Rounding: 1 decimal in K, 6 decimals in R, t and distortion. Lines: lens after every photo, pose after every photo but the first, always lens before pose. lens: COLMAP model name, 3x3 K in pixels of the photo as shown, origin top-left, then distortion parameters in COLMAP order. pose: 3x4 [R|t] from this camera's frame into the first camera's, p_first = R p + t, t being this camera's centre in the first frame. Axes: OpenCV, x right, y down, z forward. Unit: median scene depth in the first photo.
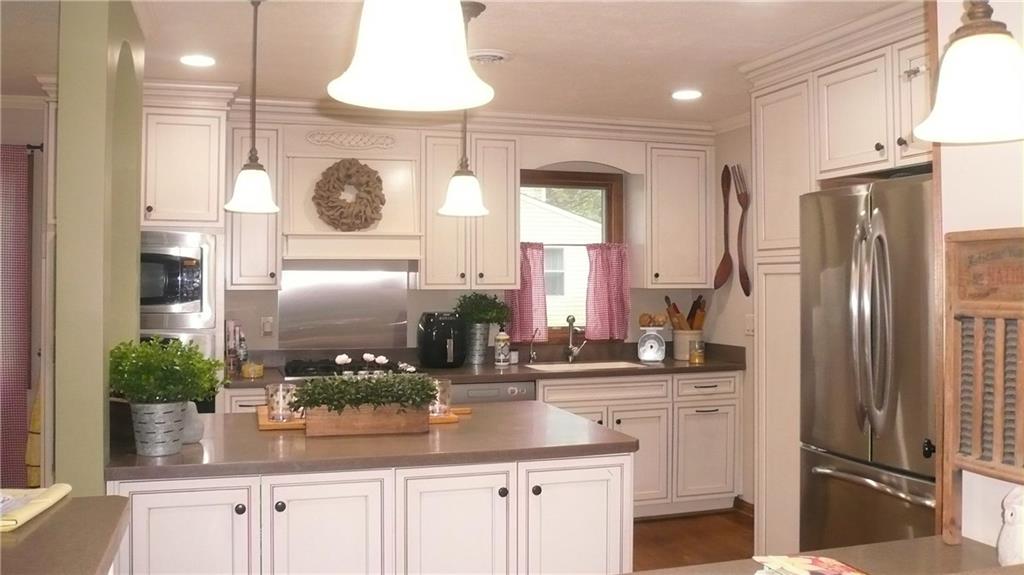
lens RADIAL K [[902.1, 0, 512.0], [0, 902.1, 287.5], [0, 0, 1]] dist [-0.084301, -0.000150]
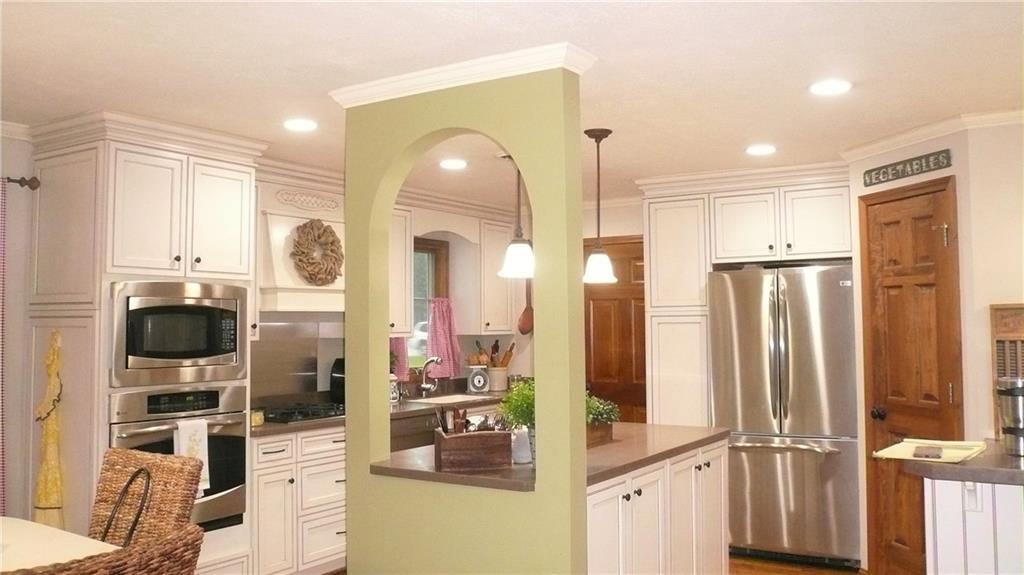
lens RADIAL K [[869.1, 0, 520.6], [0, 869.1, 283.1], [0, 0, 1]] dist [-0.138003, 0.154398]
pose [[0.764110, 0.023440, 0.644660, -0.673371], [0.014188, 0.998487, -0.053122, -0.006648], [-0.644930, 0.049737, 0.762621, 0.043155]]
